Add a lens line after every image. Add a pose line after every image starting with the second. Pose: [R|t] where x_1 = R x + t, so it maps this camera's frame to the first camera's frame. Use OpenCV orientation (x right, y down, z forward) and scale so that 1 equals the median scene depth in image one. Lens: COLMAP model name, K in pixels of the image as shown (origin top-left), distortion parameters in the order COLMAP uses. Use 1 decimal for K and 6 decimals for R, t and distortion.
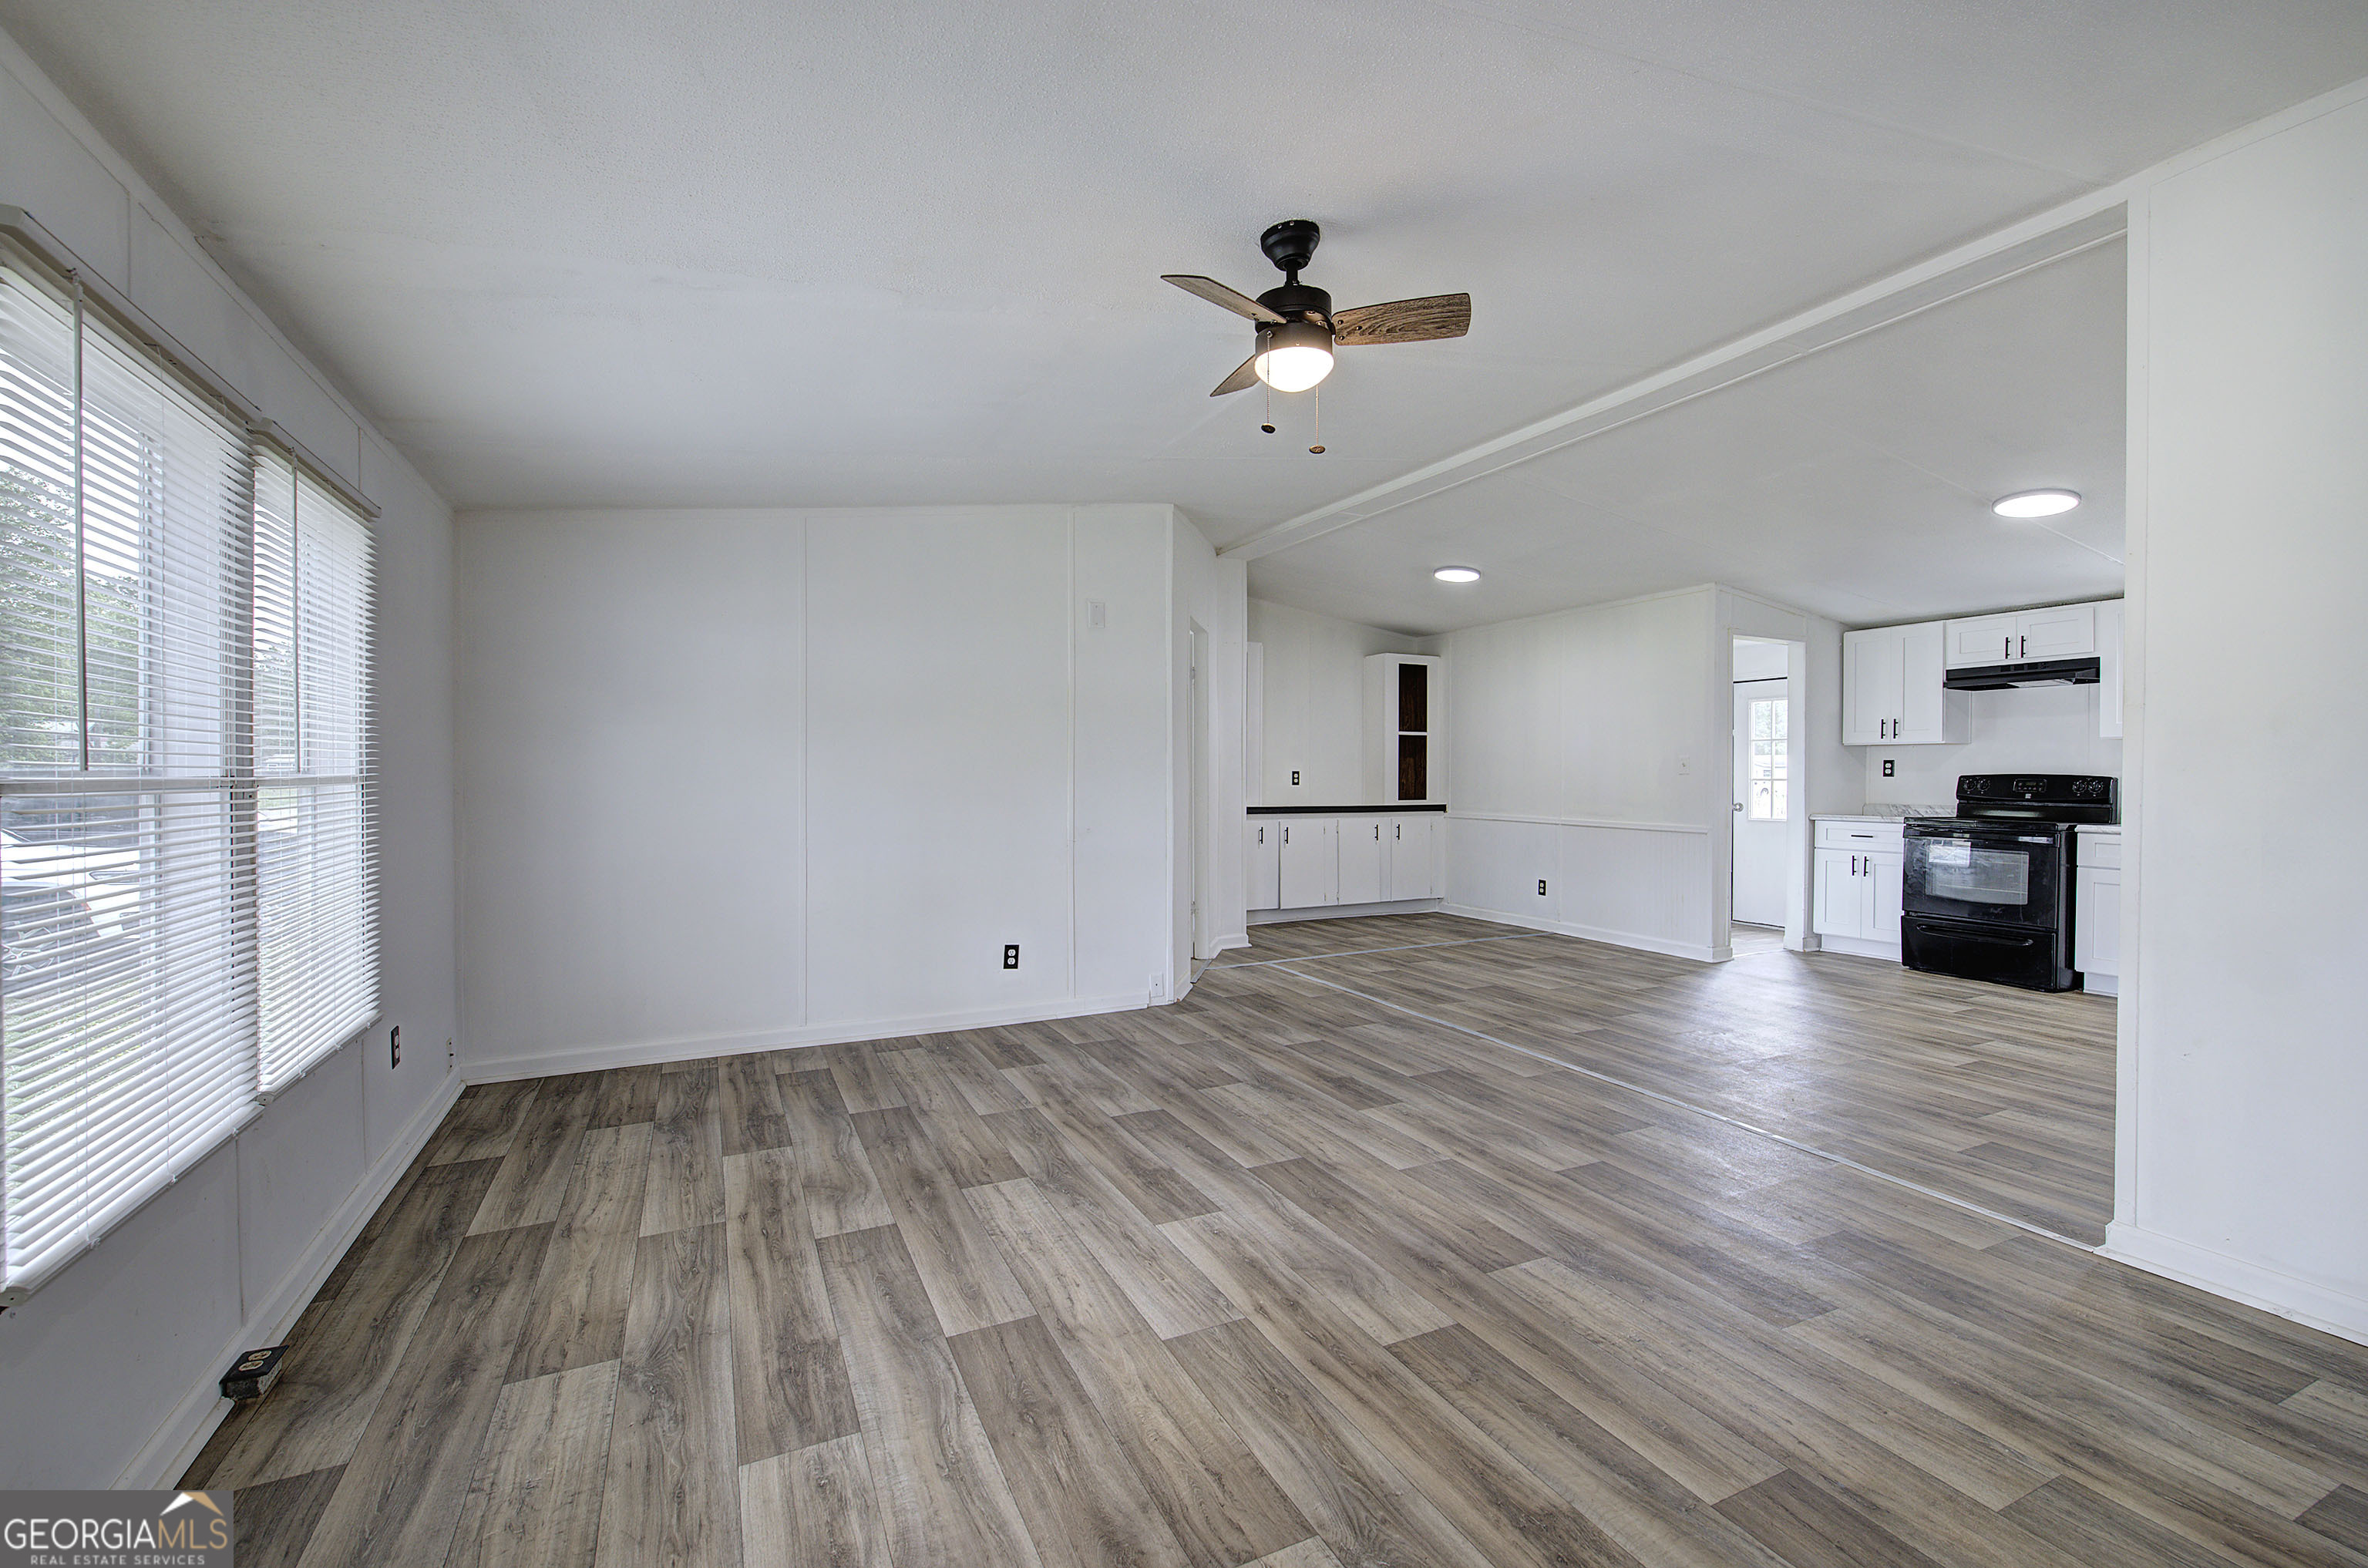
lens RADIAL K [[1004.1, 0, 1193.0], [0, 1004.1, 785.7], [0, 0, 1]] dist [-0.003689, 0.001985]
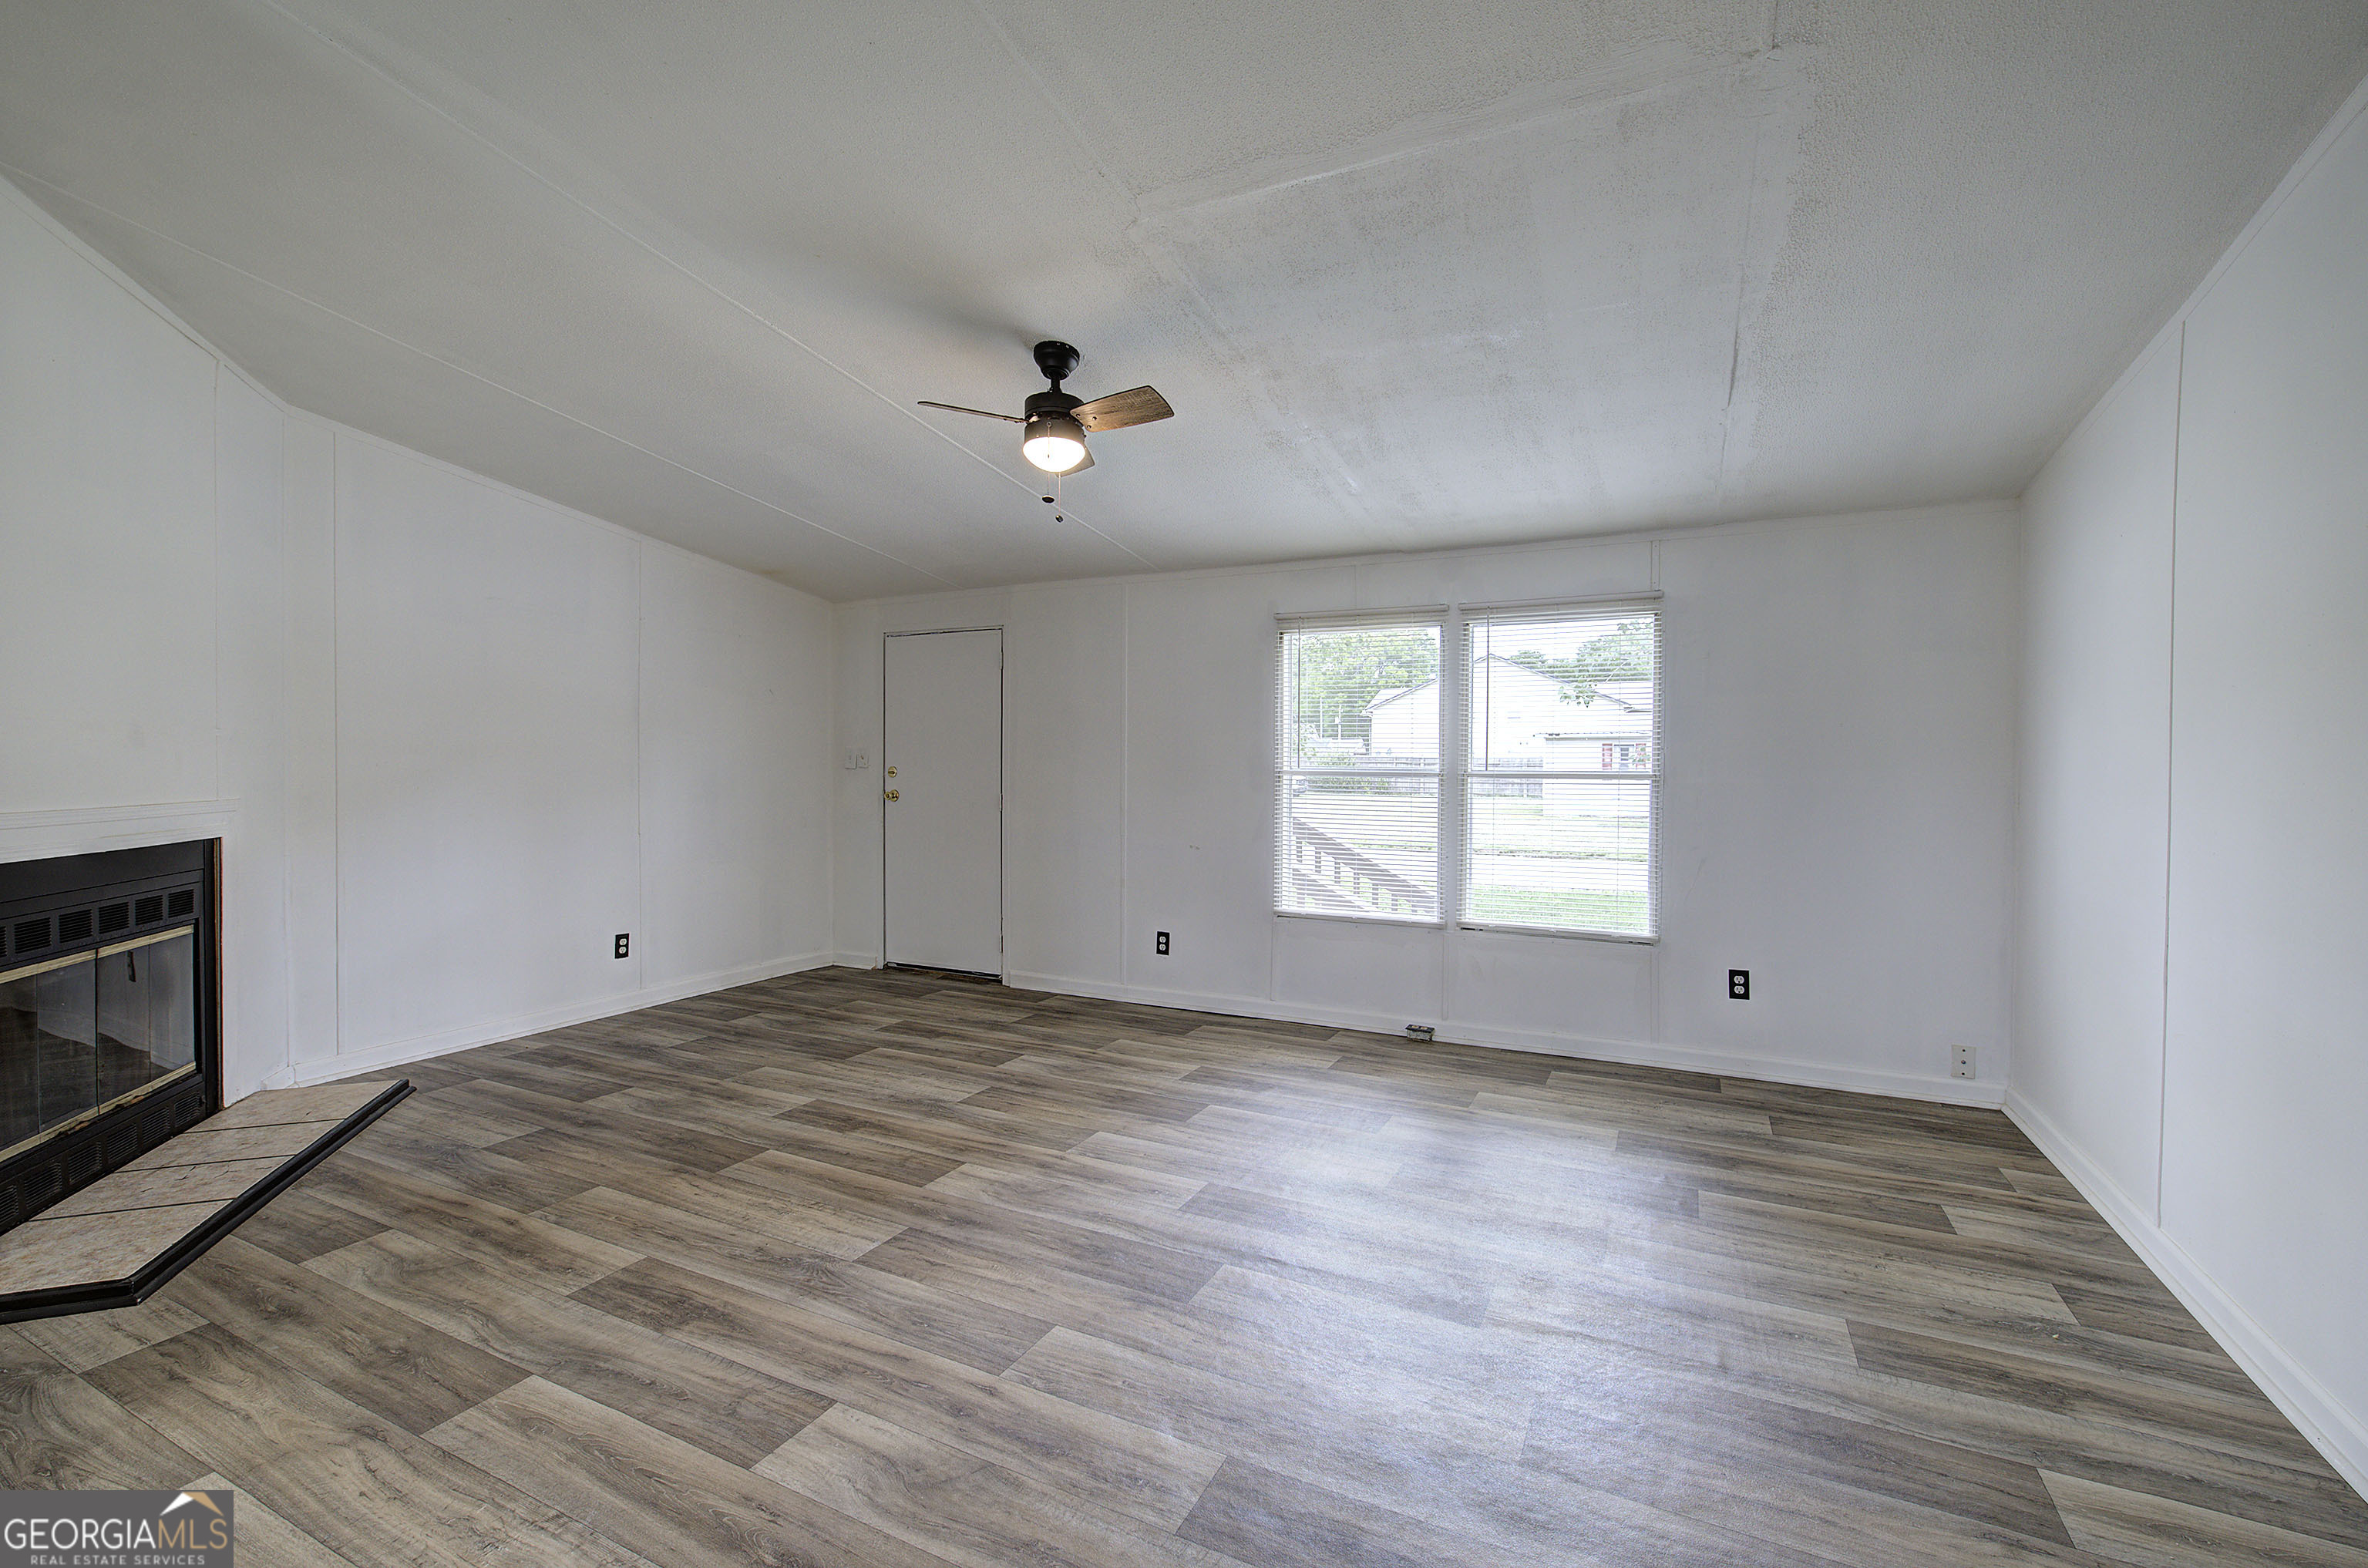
lens RADIAL K [[1004.1, 0, 1193.0], [0, 1004.1, 791.2], [0, 0, 1]] dist [-0.003689, 0.001985]
pose [[-0.793109, 0.010348, -0.608992, 0.503011], [-0.016338, 0.999134, 0.038254, -0.024324], [0.608861, 0.040289, -0.792253, 1.447420]]
